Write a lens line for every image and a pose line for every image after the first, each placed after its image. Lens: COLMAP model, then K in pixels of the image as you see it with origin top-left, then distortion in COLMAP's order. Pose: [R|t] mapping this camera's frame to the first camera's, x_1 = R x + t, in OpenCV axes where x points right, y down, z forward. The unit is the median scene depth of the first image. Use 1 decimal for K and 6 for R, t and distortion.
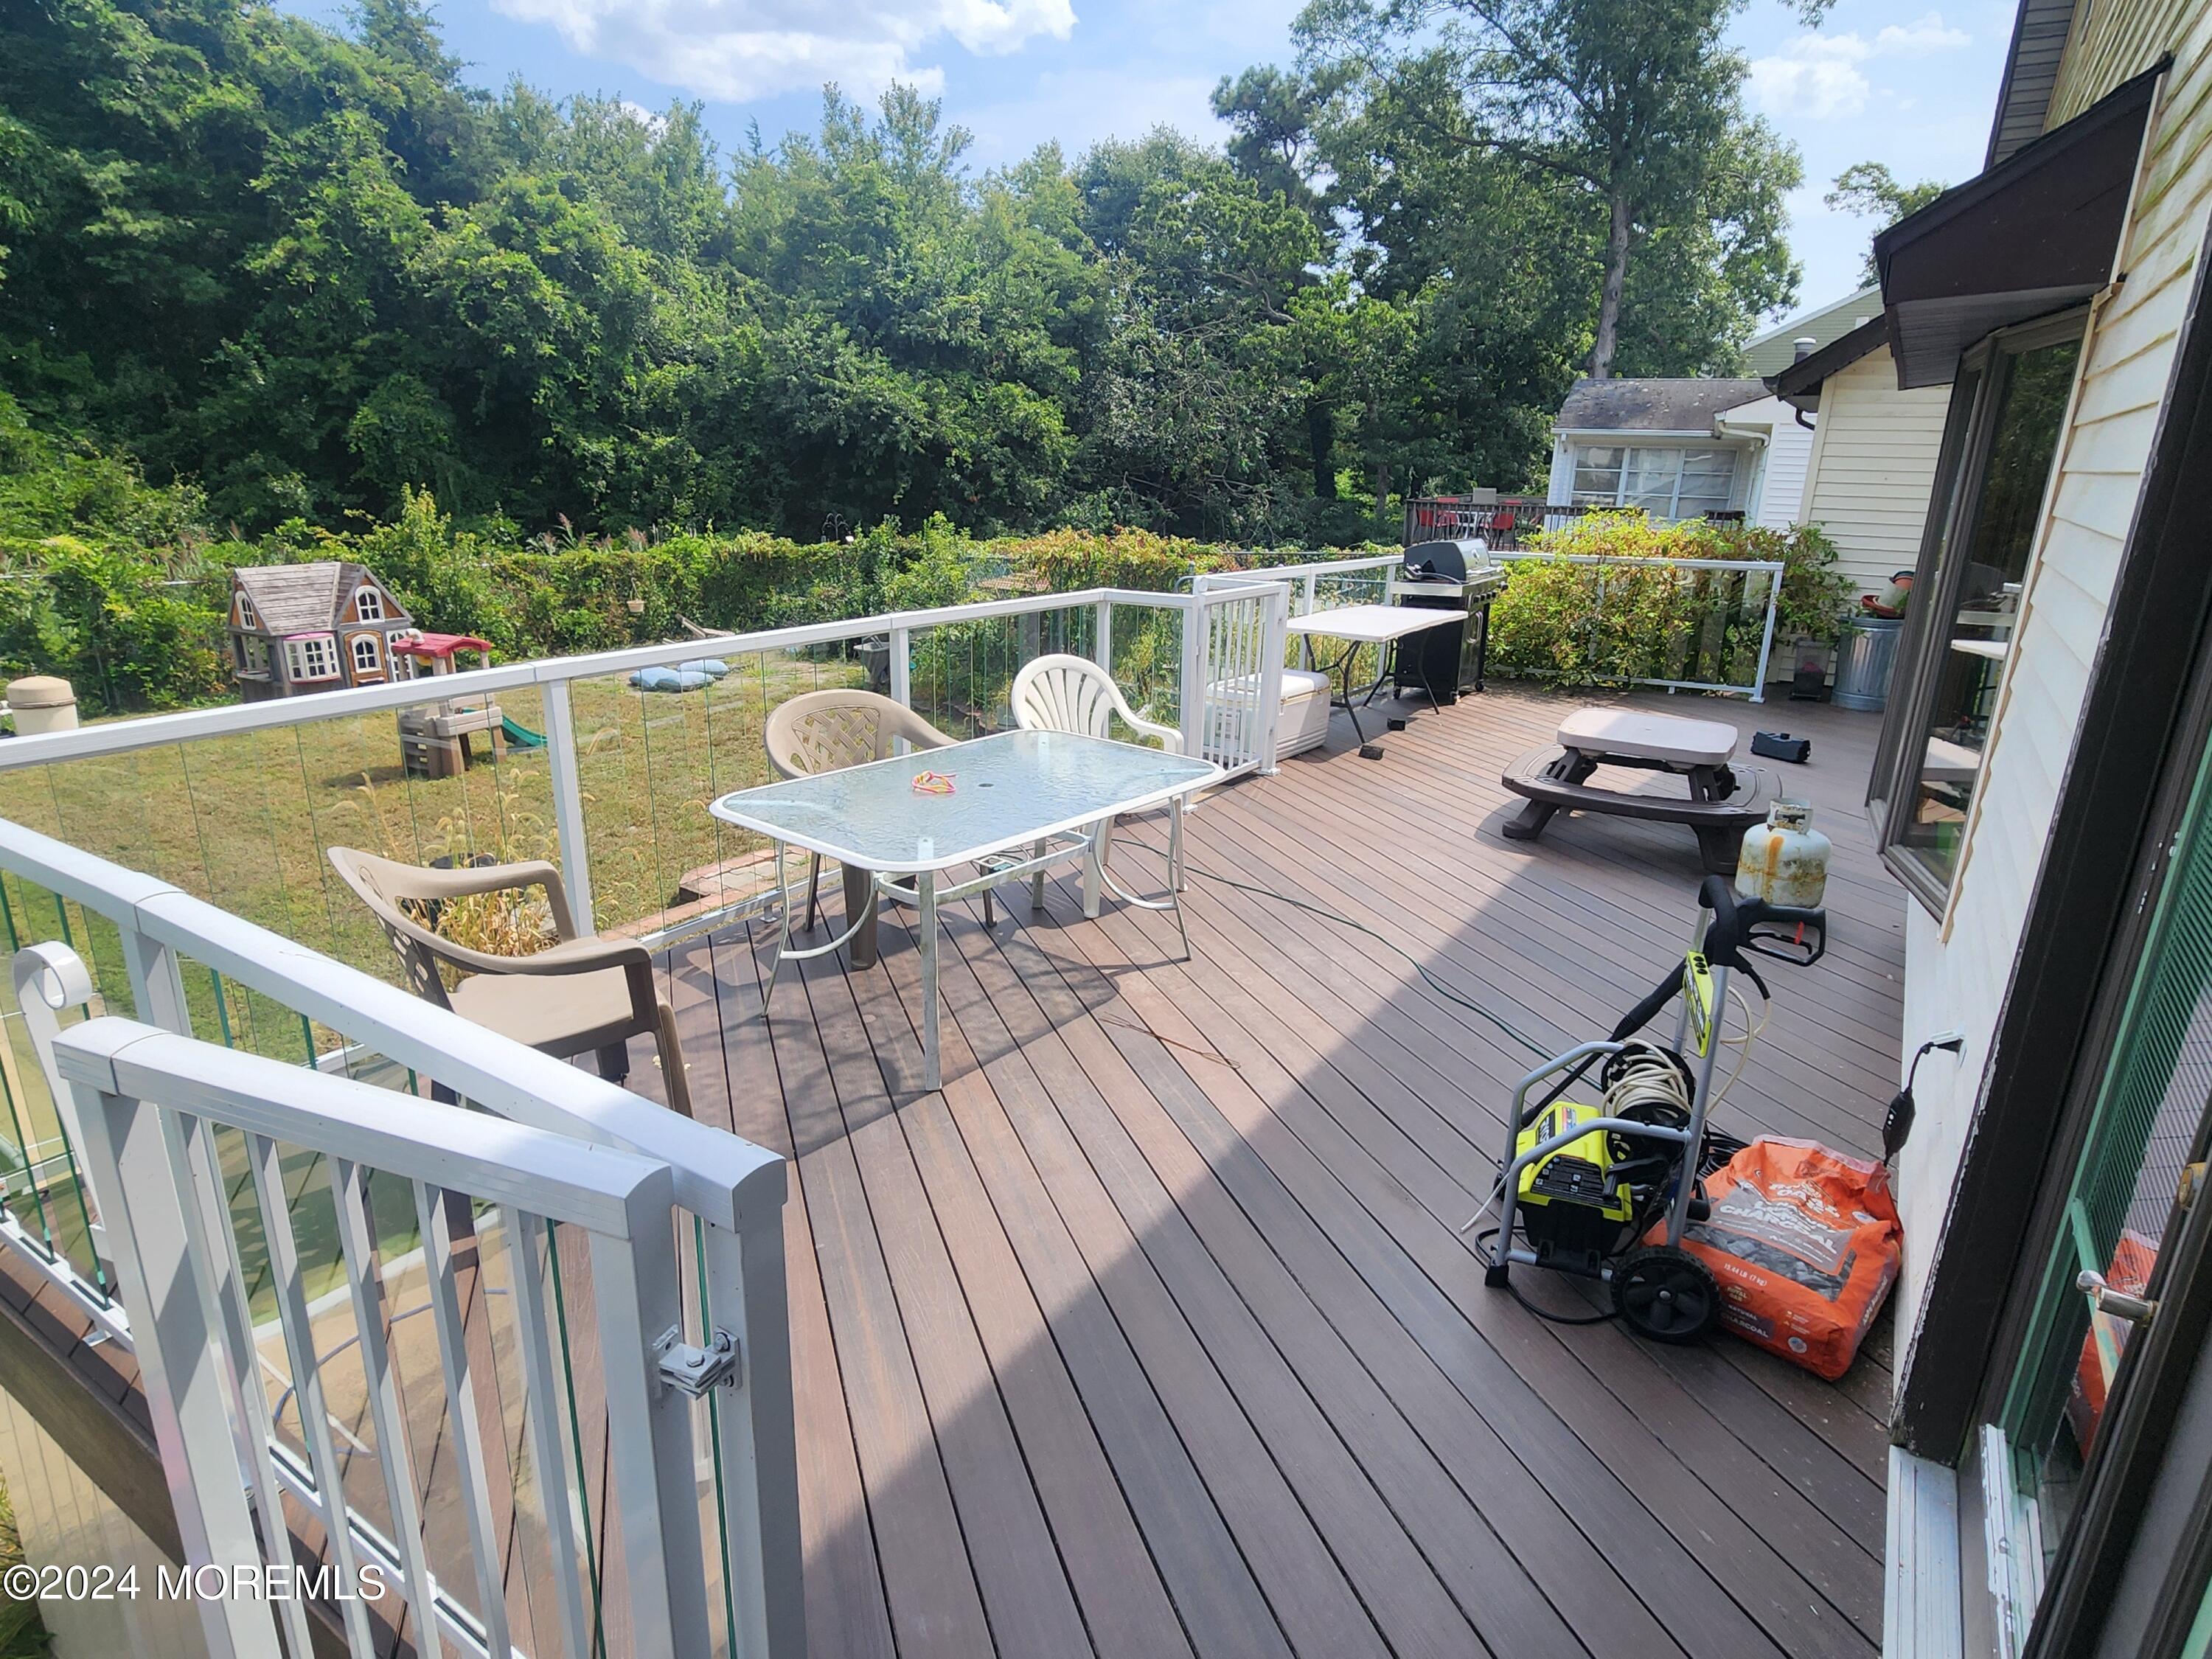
lens RADIAL K [[1197.6, 0, 1106.0], [0, 1197.6, 829.5], [0, 0, 1]] dist [-0.007963, 0.007558]
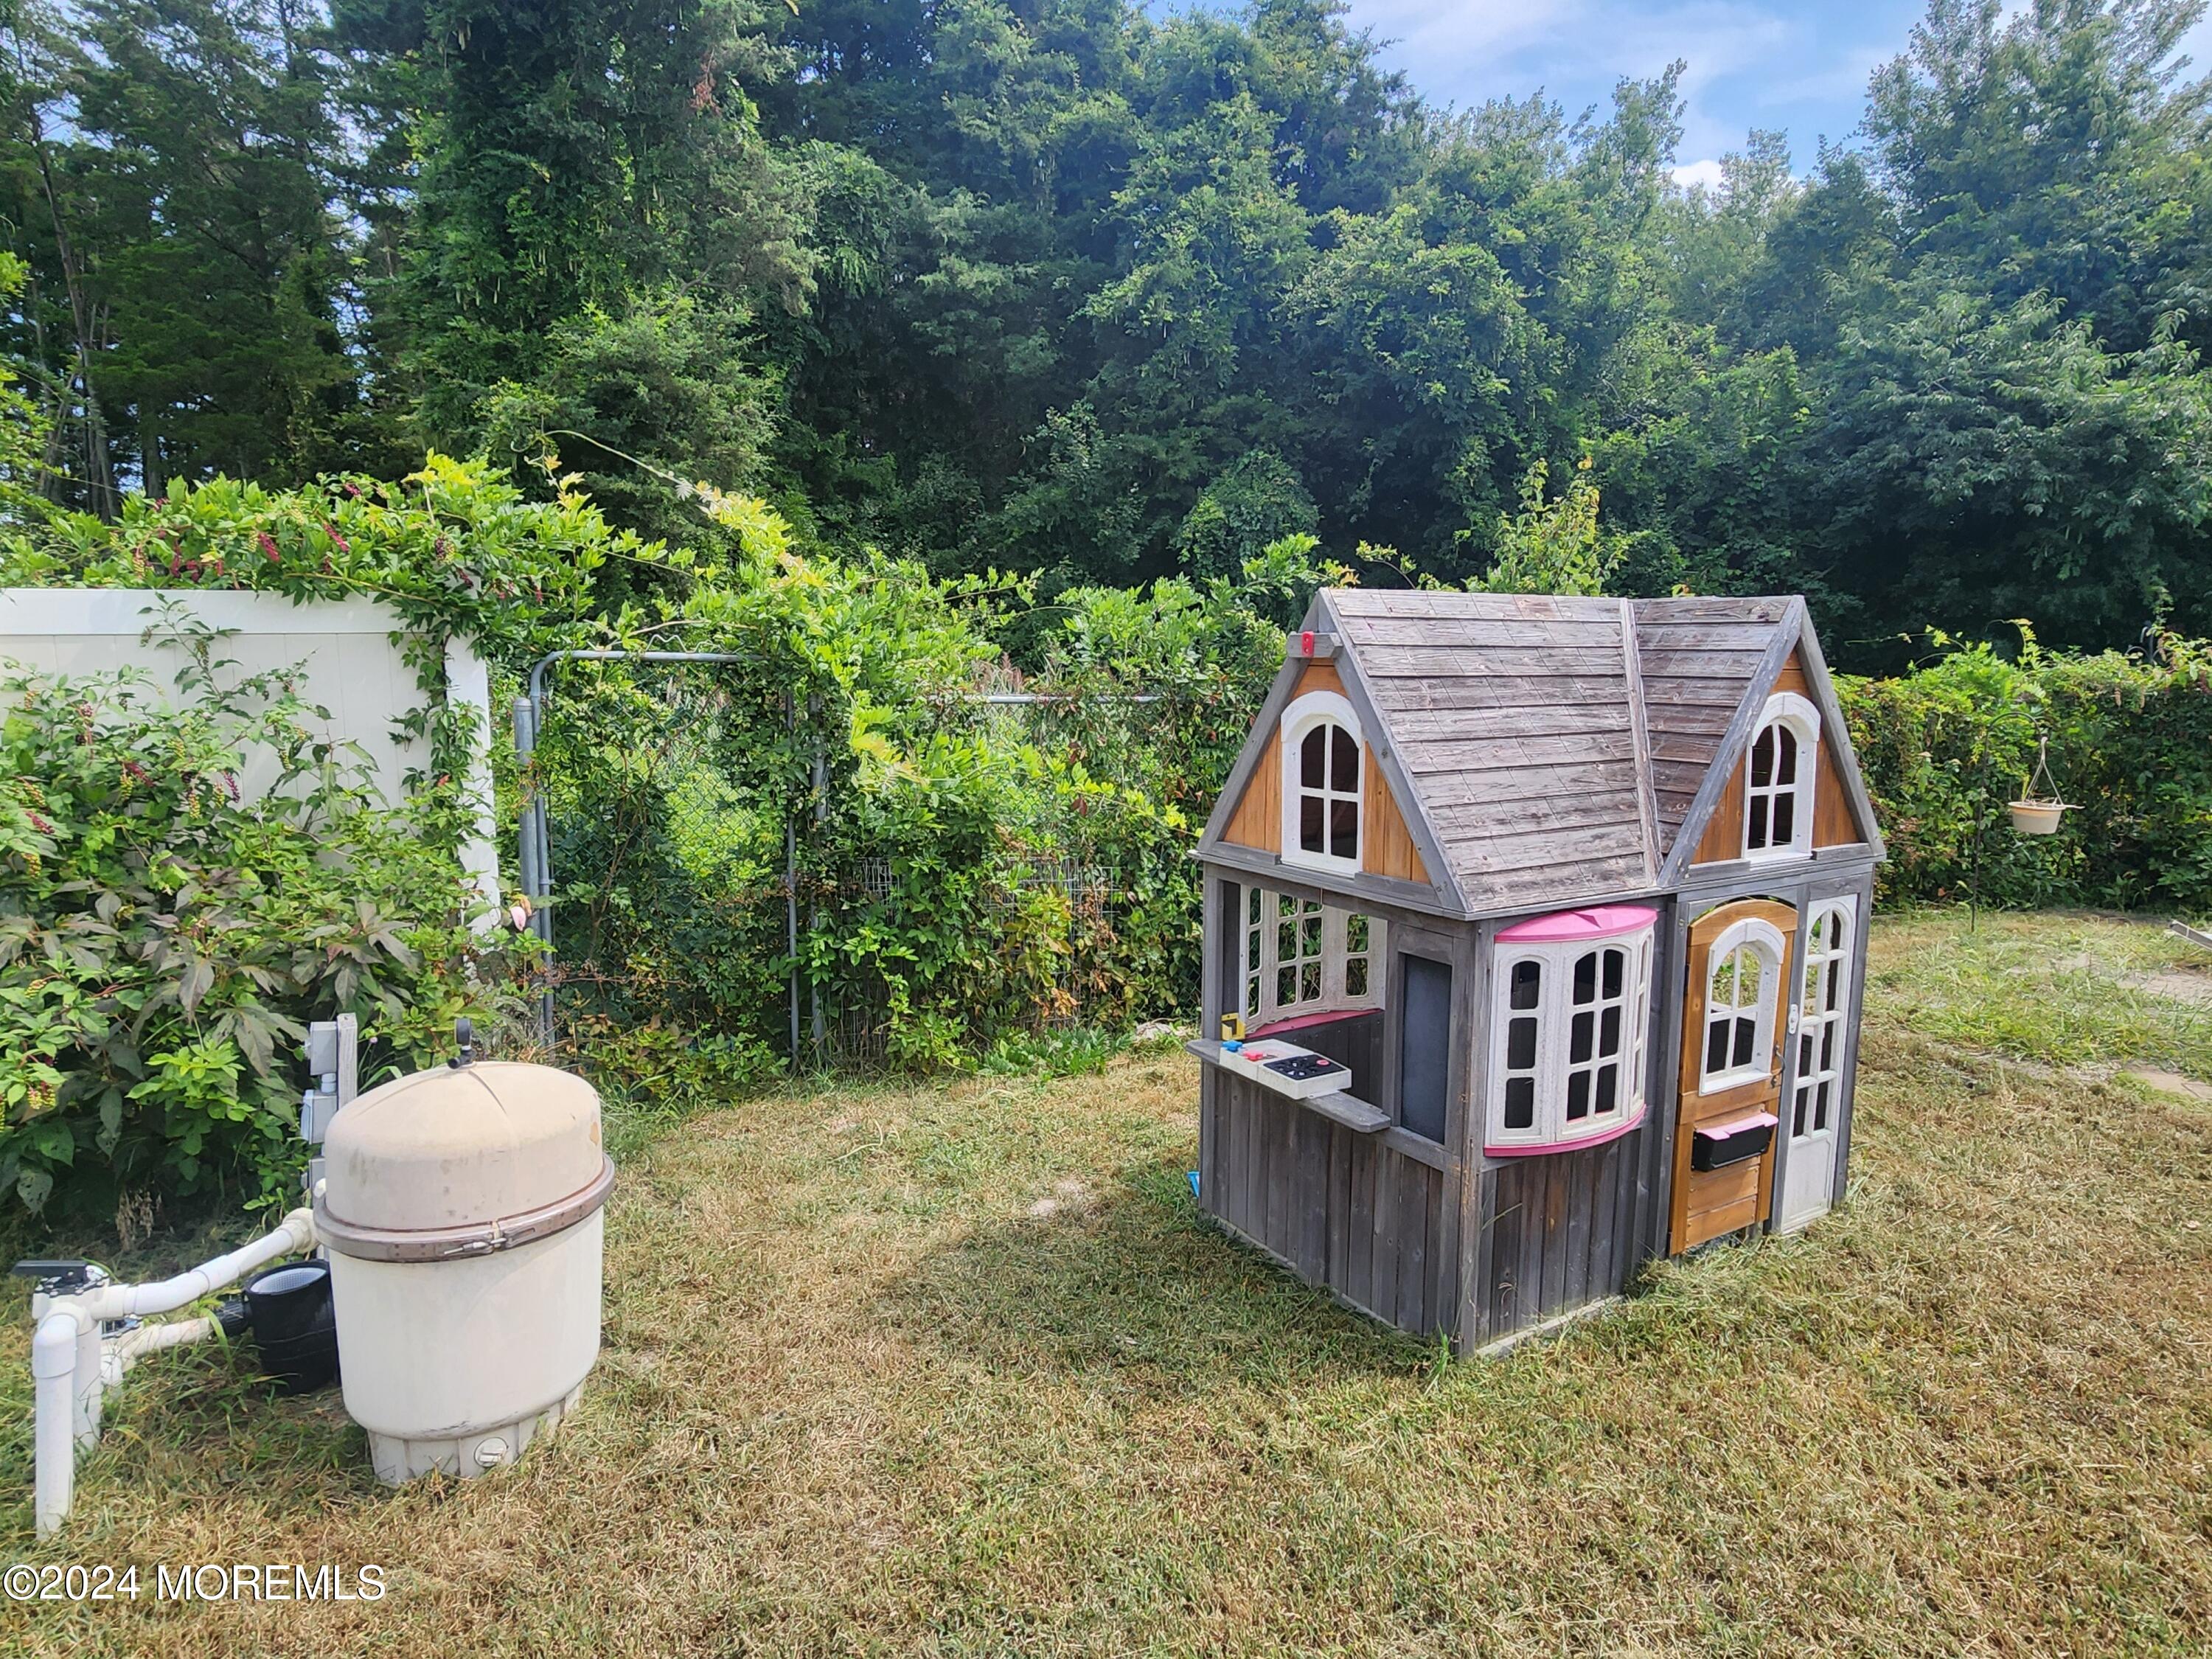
lens RADIAL K [[1245.1, 0, 1106.0], [0, 1245.1, 829.5], [0, 0, 1]] dist [0.004132, 0.000908]
pose [[0.877109, 0.056051, -0.477009, -0.326381], [-0.133257, 0.982575, -0.129571, -0.071218], [0.461434, 0.177213, 0.869295, 0.398781]]
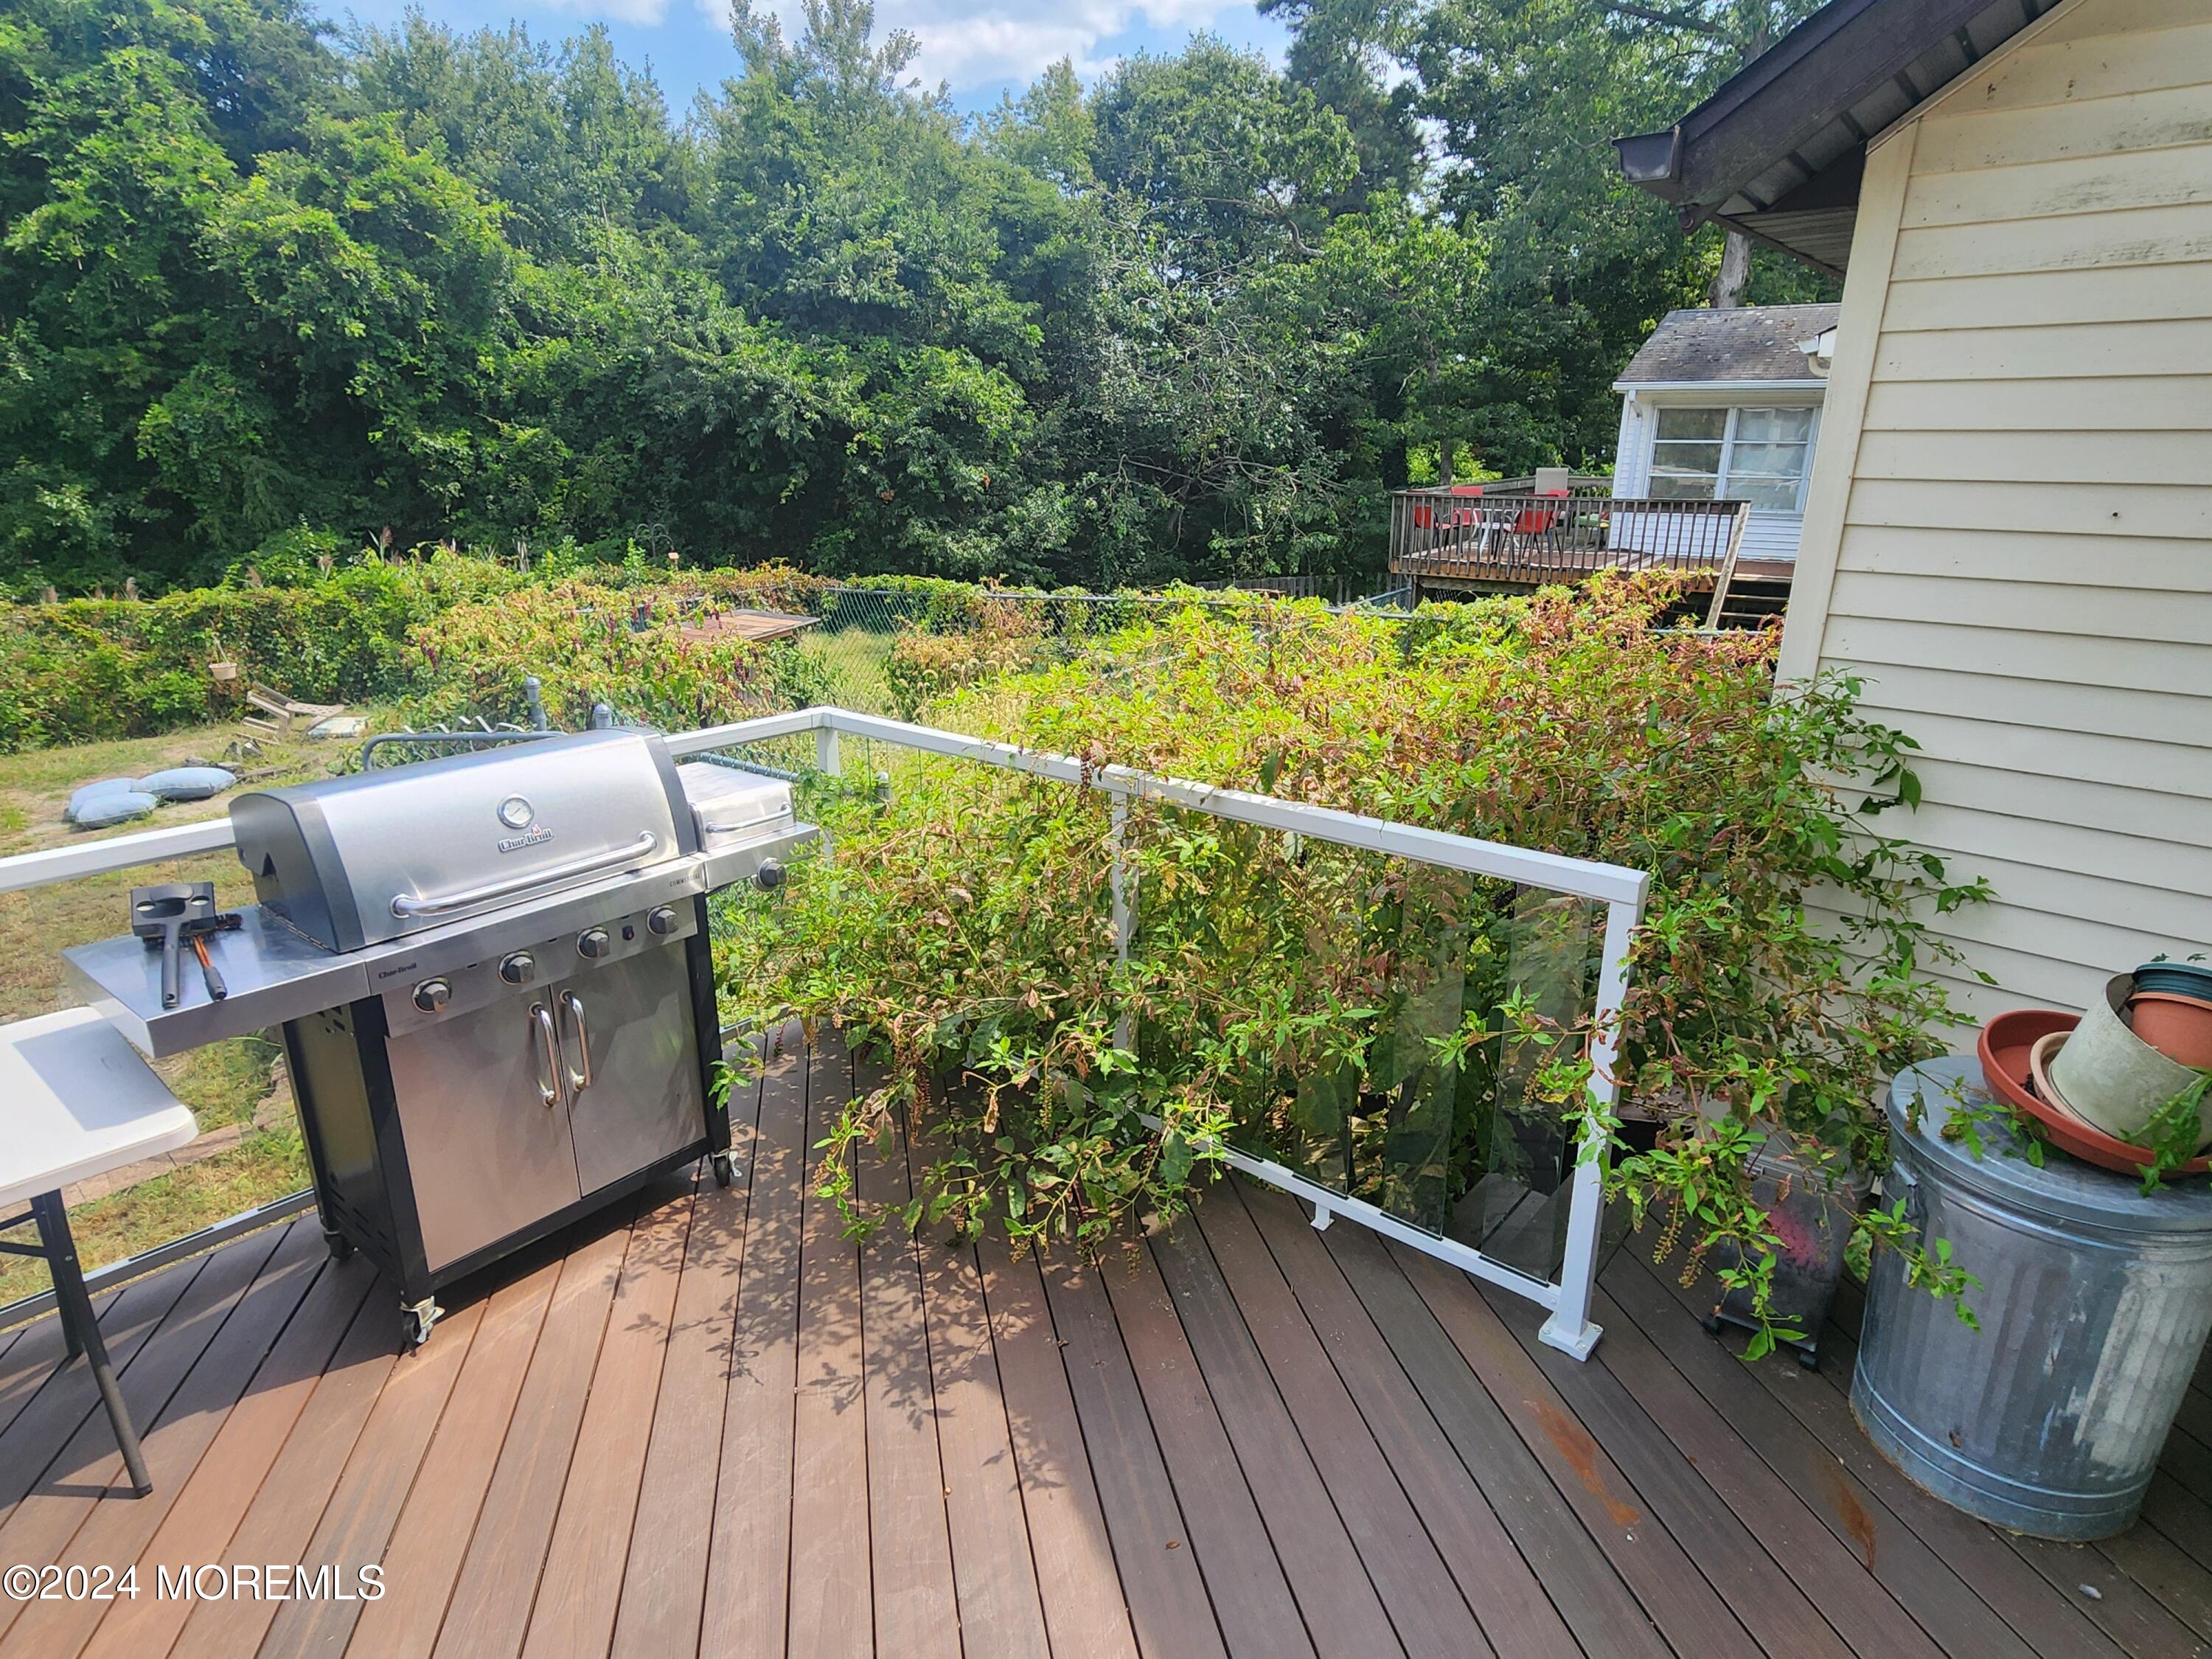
lens RADIAL K [[1197.6, 0, 1106.0], [0, 1197.6, 829.5], [0, 0, 1]] dist [-0.007963, 0.007558]
pose [[0.990750, 0.016296, -0.134720, 0.164123], [-0.013703, 0.999703, 0.020150, -0.079015], [0.135009, -0.018118, 0.990679, 0.248042]]
